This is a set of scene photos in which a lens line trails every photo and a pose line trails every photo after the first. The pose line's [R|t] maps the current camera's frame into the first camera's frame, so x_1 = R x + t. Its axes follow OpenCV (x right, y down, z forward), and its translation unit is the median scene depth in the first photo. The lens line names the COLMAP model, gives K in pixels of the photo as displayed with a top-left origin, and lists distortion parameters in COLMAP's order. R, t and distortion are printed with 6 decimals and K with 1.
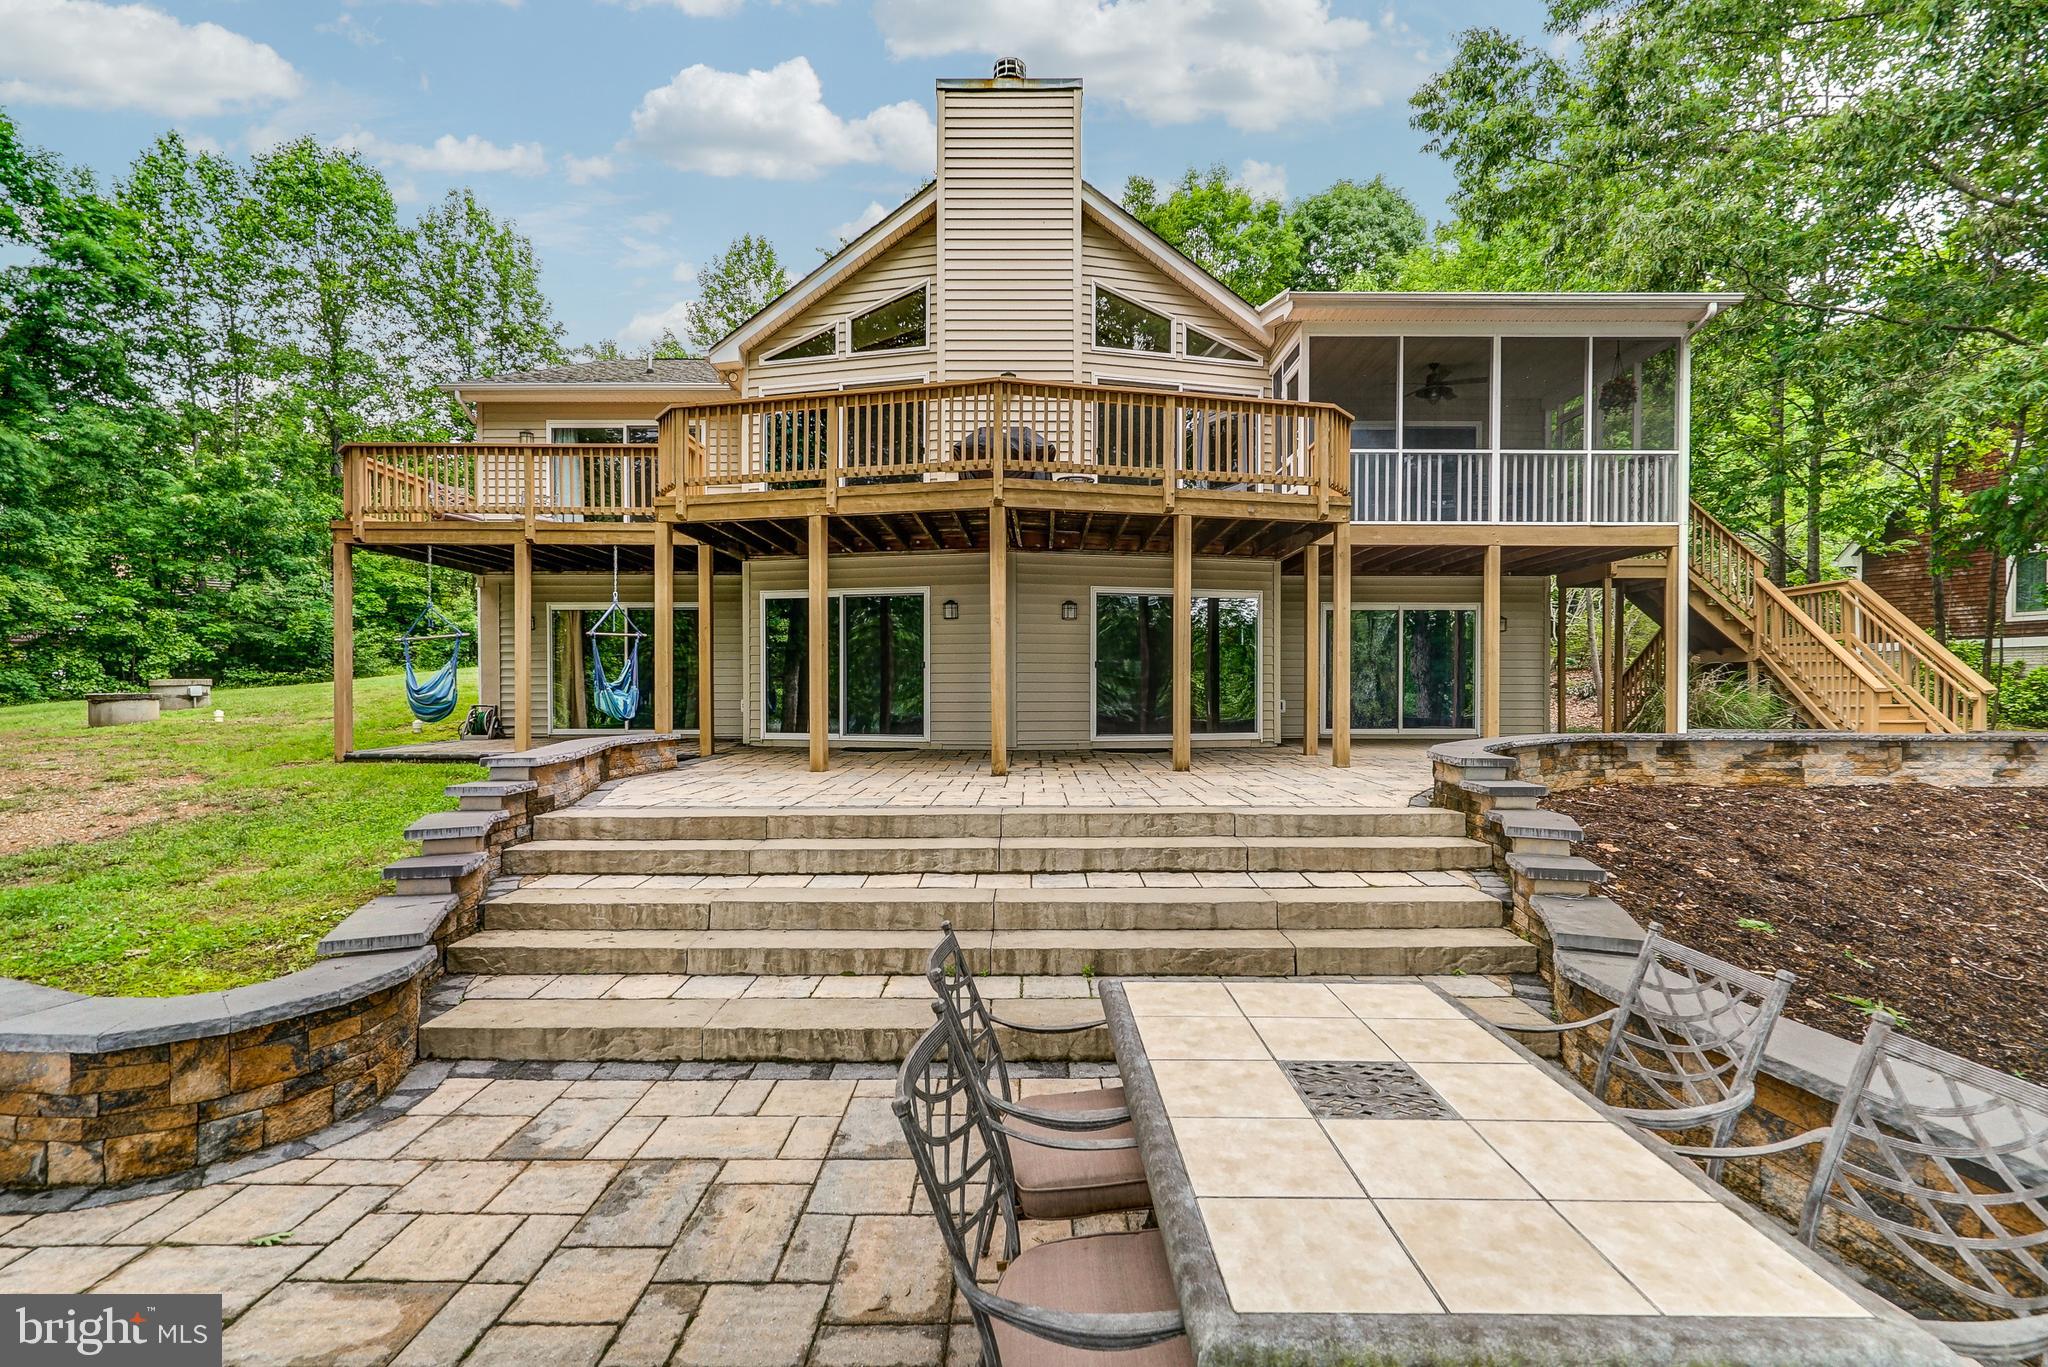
lens RADIAL K [[947.3, 0, 1024.4], [0, 947.3, 689.4], [0, 0, 1]] dist [-0.002642, 0.000920]
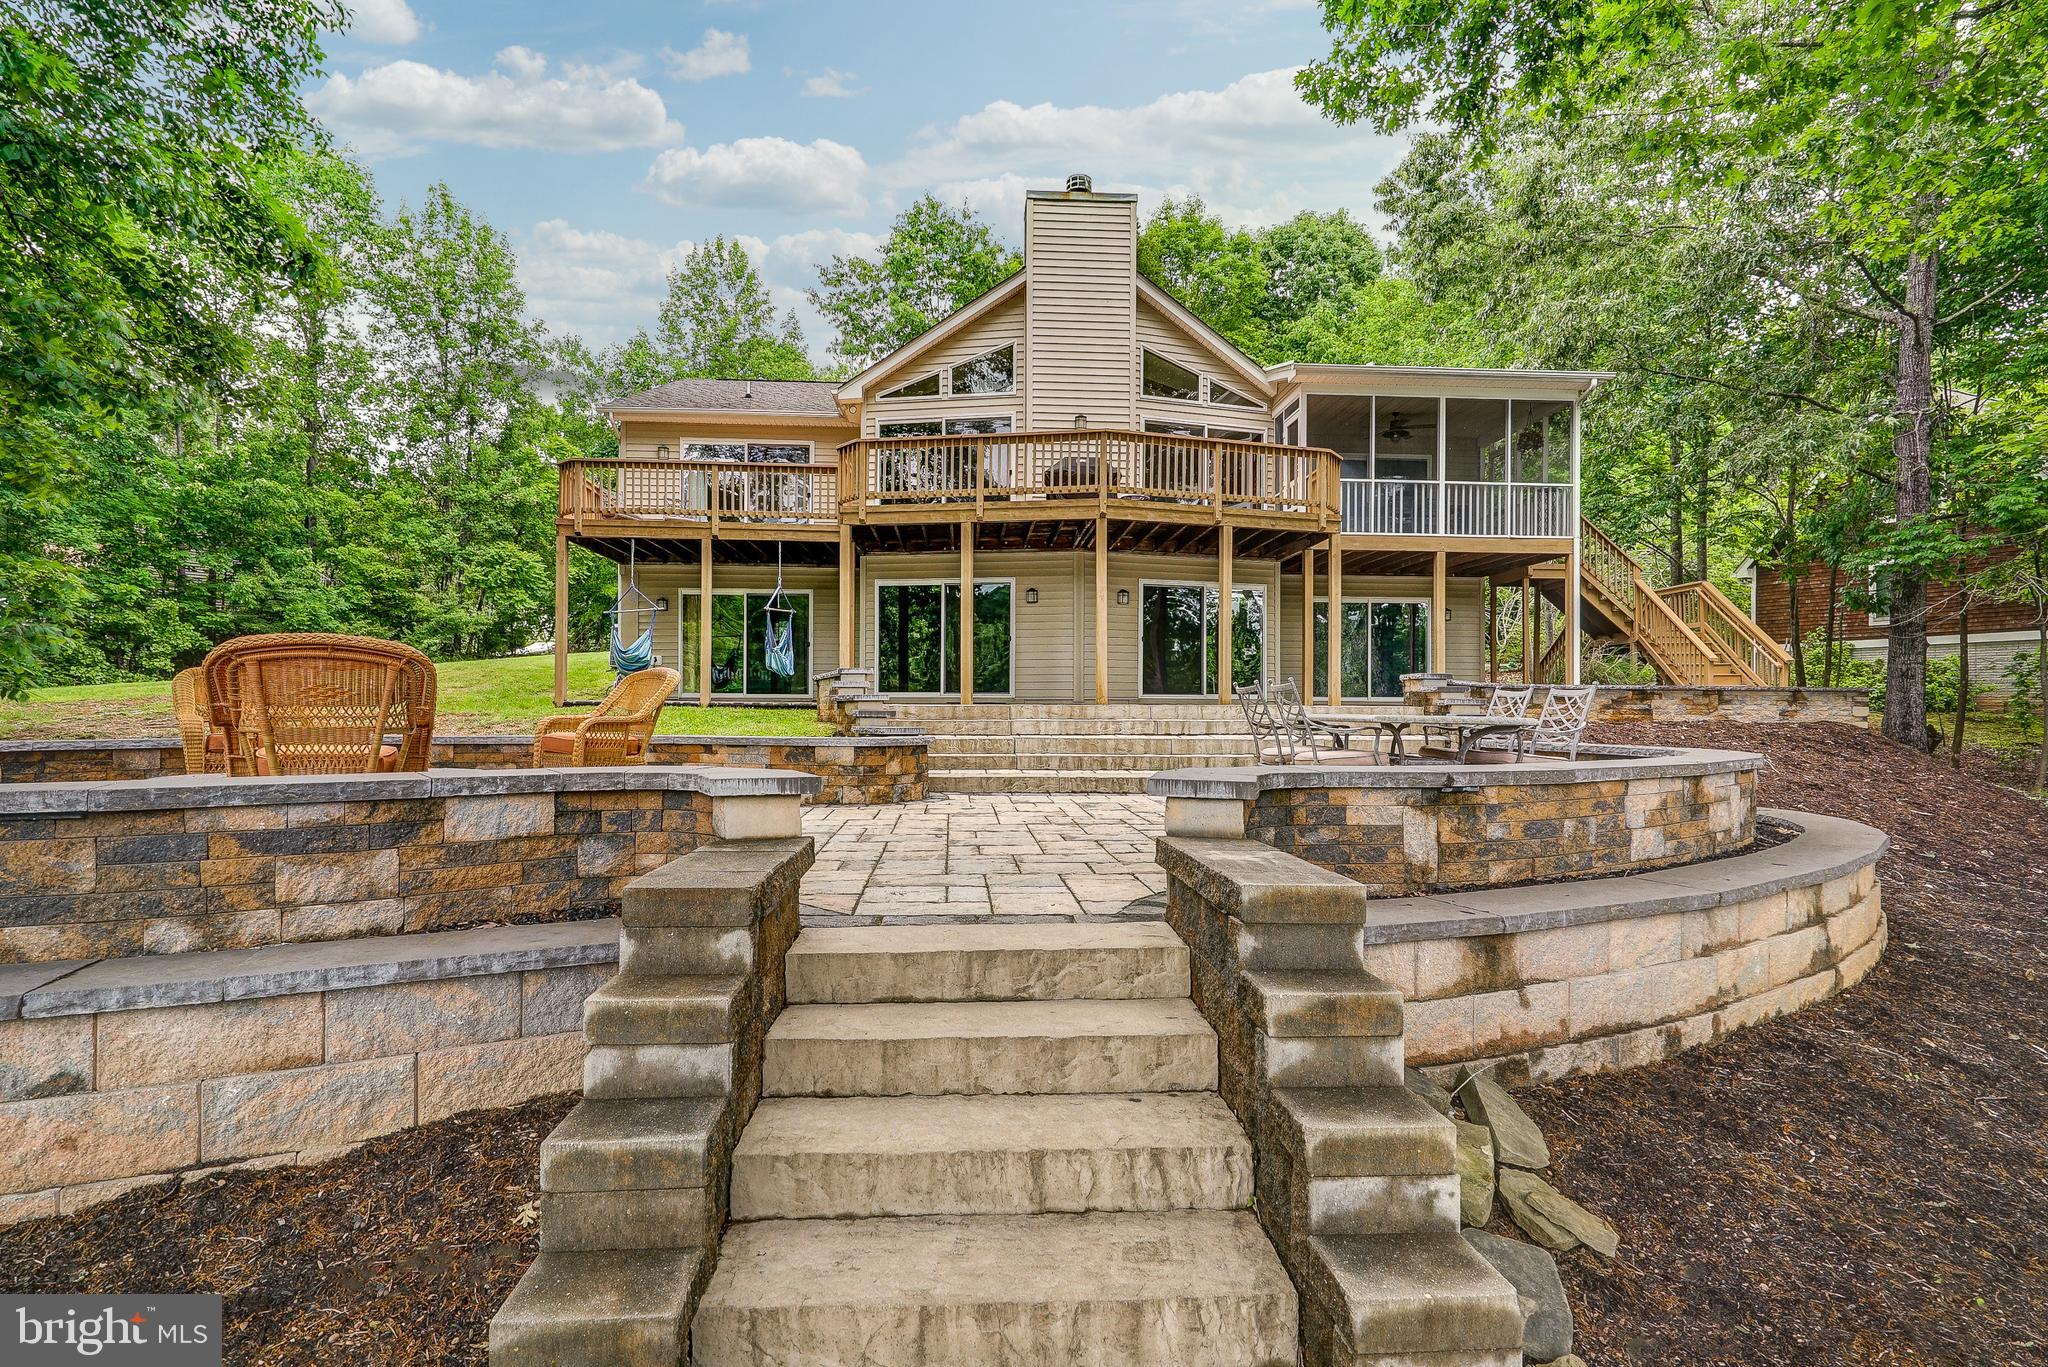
lens RADIAL K [[1018.5, 0, 1024.0], [0, 1018.5, 683.5], [0, 0, 1]] dist [0.008148, 0.000072]
pose [[0.997589, 0.006288, 0.069120, -0.190243], [-0.004698, 0.999721, -0.023130, 0.070153], [-0.069246, 0.022749, 0.997340, -0.392425]]
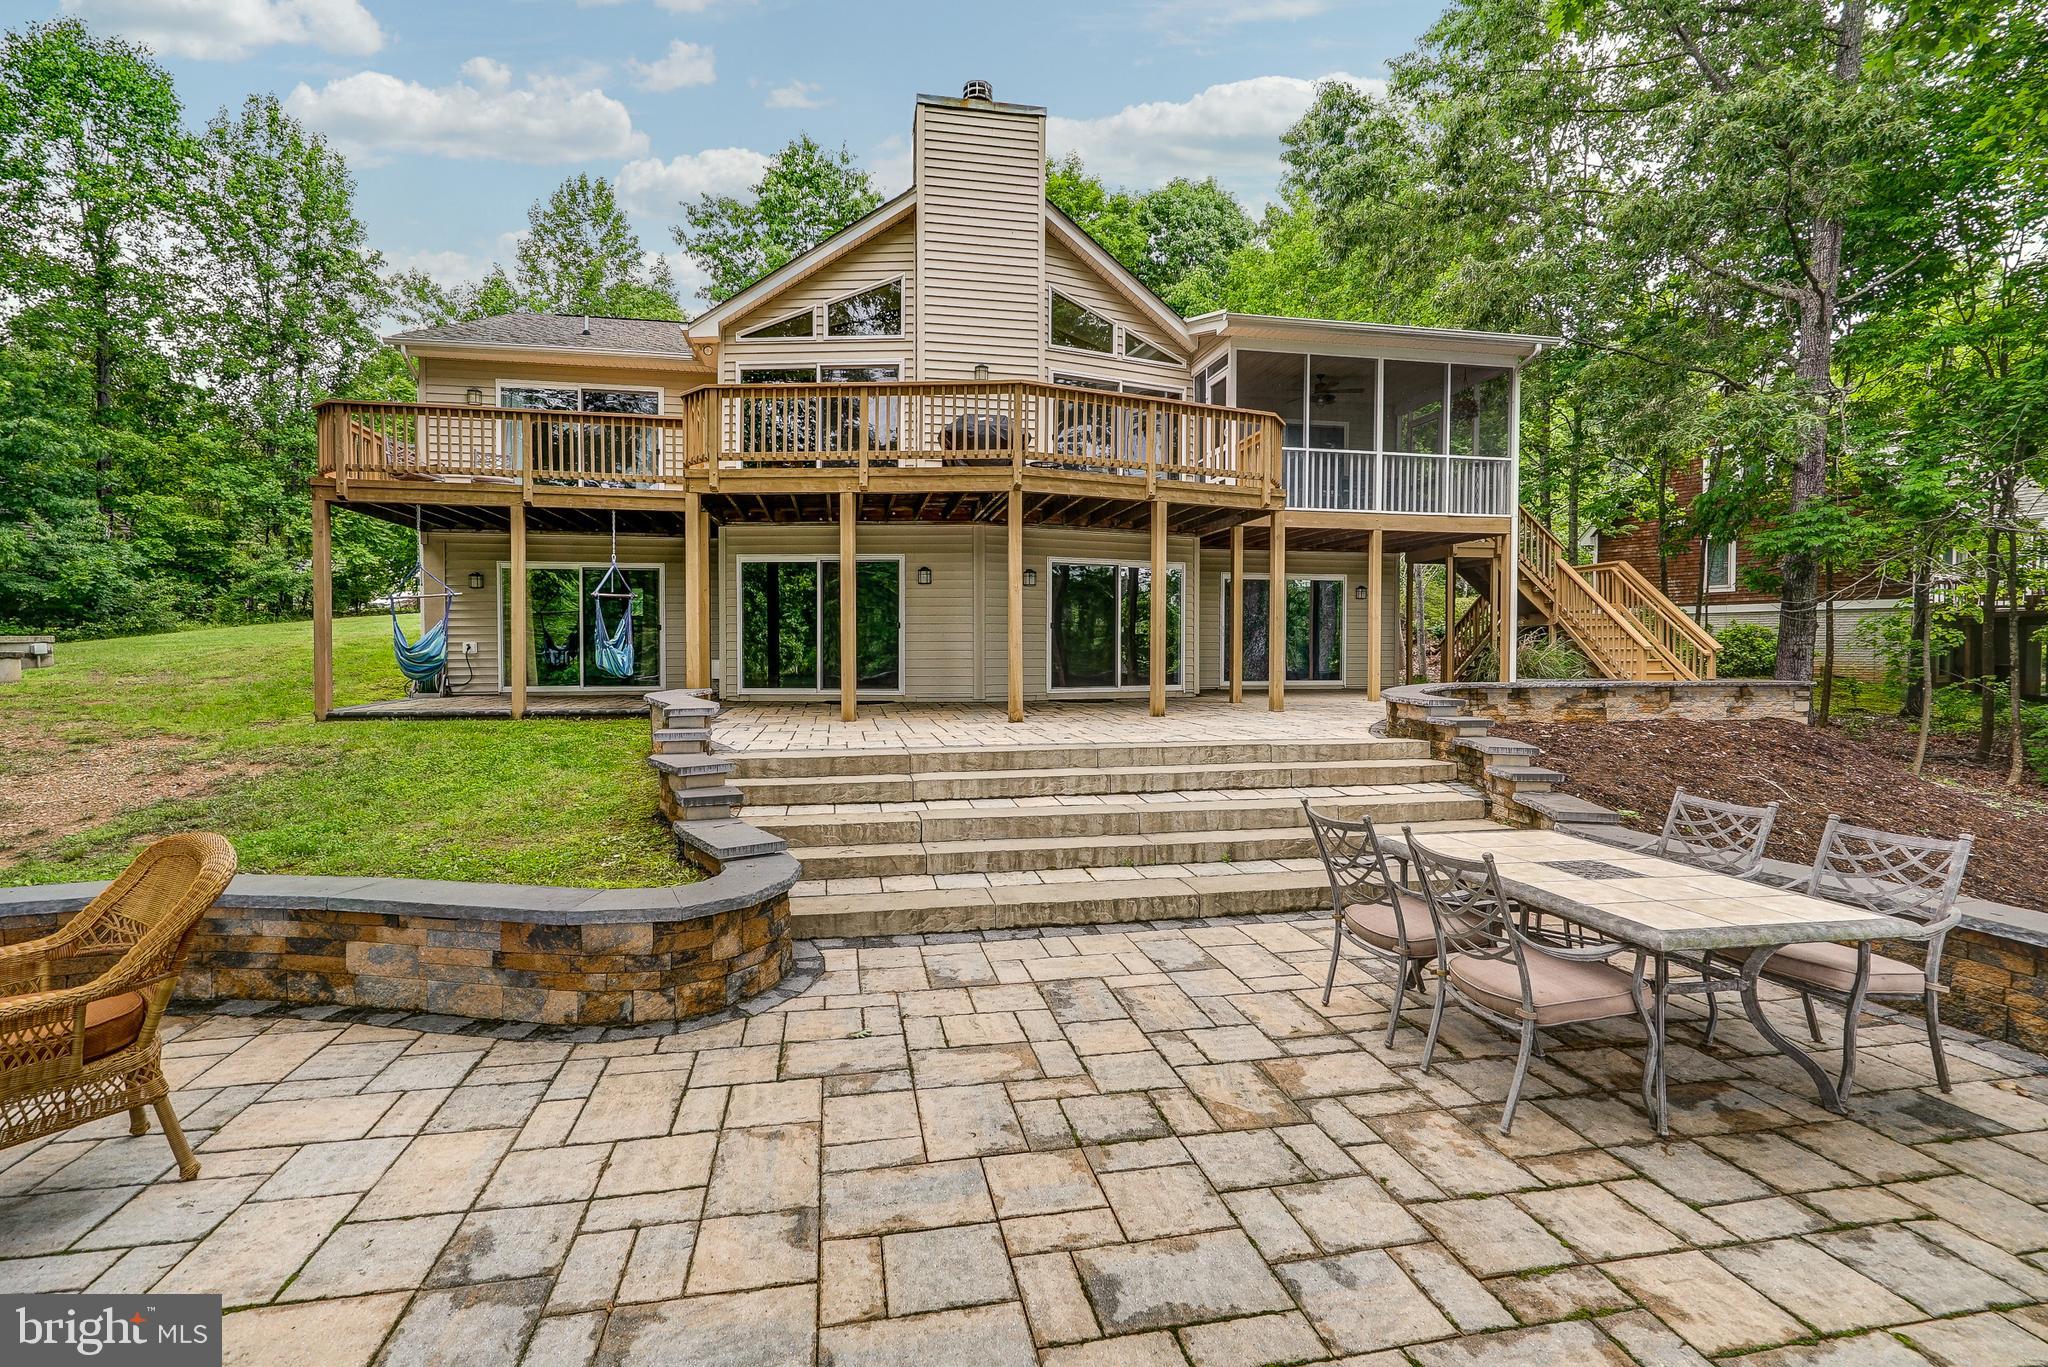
lens RADIAL K [[937.8, 0, 1015.3], [0, 937.8, 655.3], [0, 0, 1]] dist [-0.002691, 0.000912]
pose [[0.981718, -0.001510, 0.190337, -0.188943], [-0.000374, 0.999951, 0.009862, -0.001873], [-0.190343, -0.009753, 0.981669, -0.098801]]
